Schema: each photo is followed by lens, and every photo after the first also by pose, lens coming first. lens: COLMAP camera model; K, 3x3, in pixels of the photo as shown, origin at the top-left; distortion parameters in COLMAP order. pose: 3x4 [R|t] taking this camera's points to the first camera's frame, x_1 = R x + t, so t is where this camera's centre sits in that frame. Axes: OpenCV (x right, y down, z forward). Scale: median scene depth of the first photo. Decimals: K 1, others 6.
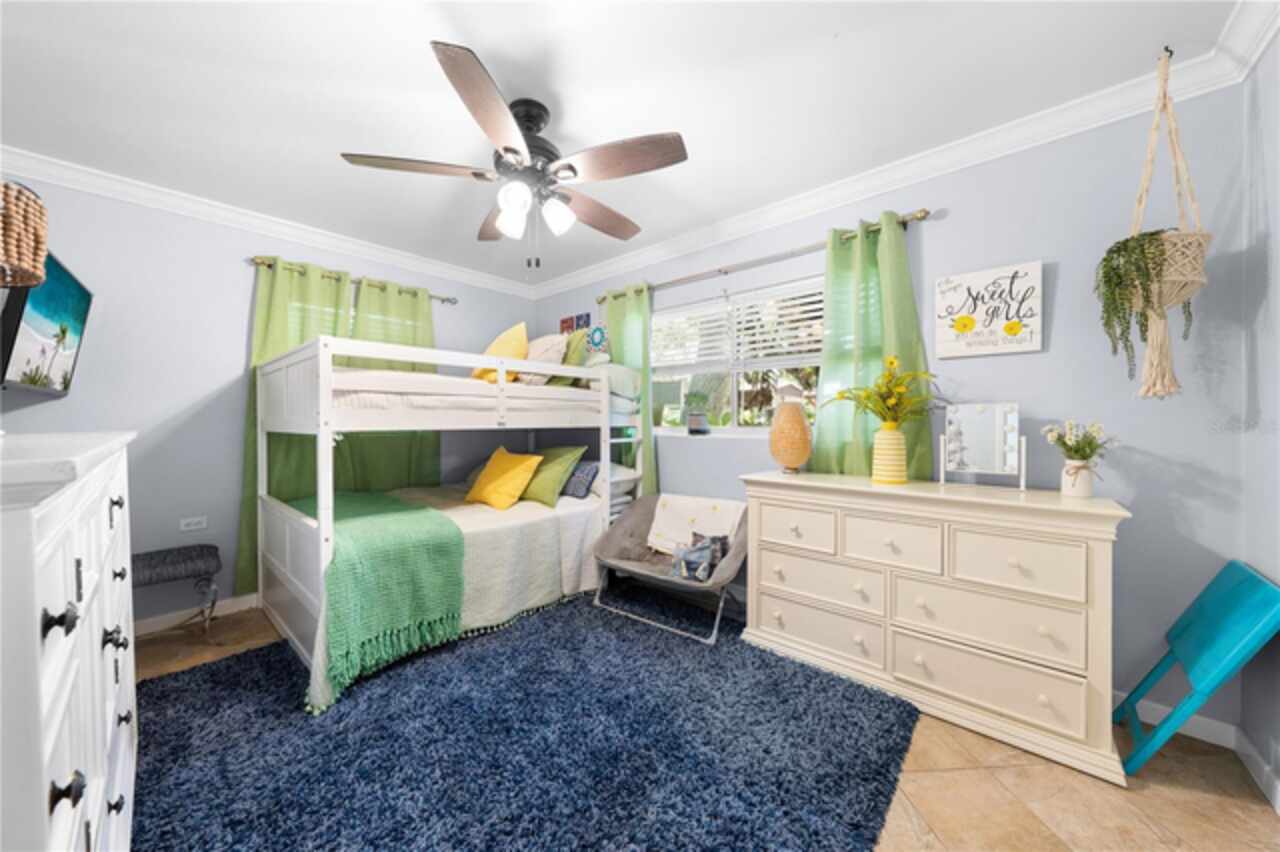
lens RADIAL K [[430.9, 0, 642.1], [0, 430.9, 419.7], [0, 0, 1]] dist [-0.000188, 0.000004]
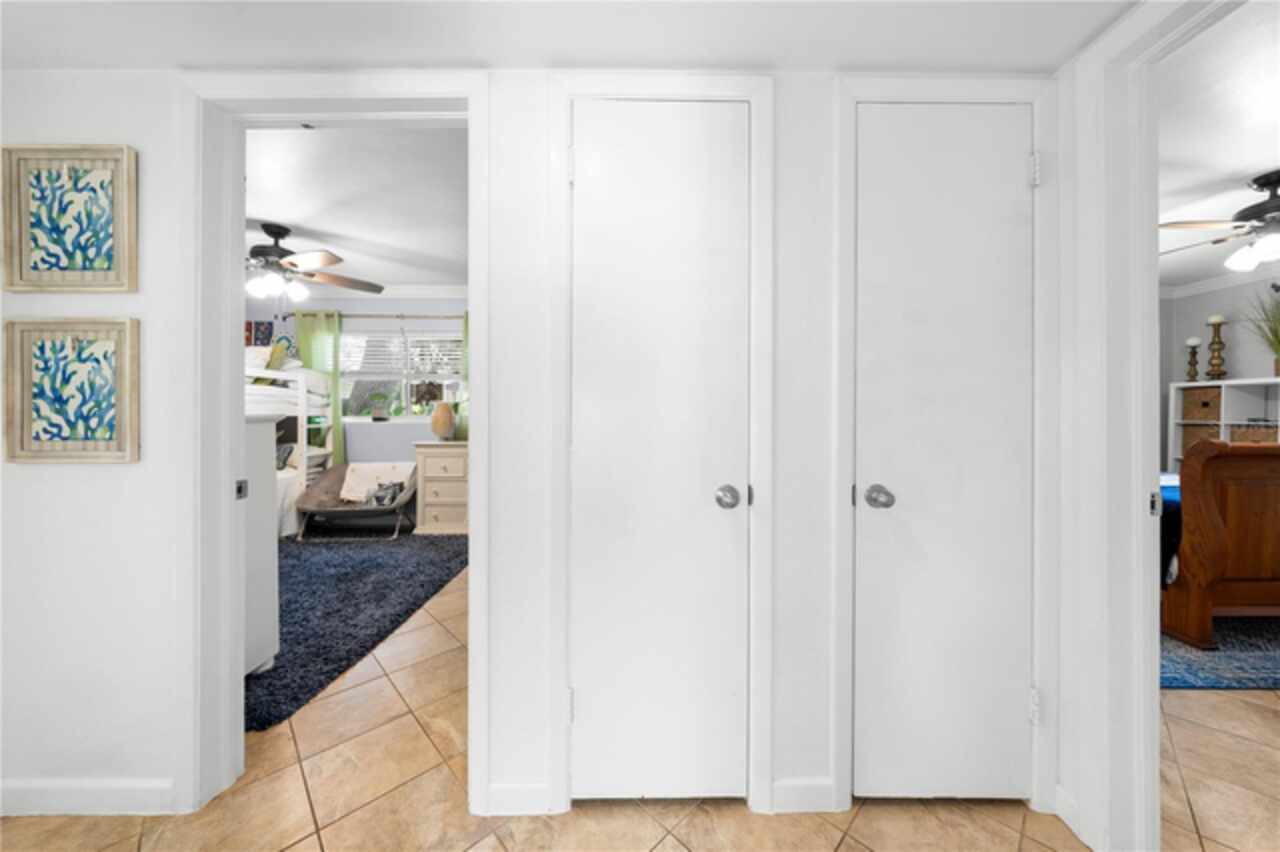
lens RADIAL K [[430.9, 0, 642.1], [0, 430.9, 419.7], [0, 0, 1]] dist [-0.000188, 0.000004]
pose [[0.750076, -0.004901, 0.661334, -0.181161], [-0.003453, 0.999930, 0.011326, 0.009780], [-0.661343, -0.010779, 0.750006, -0.737358]]
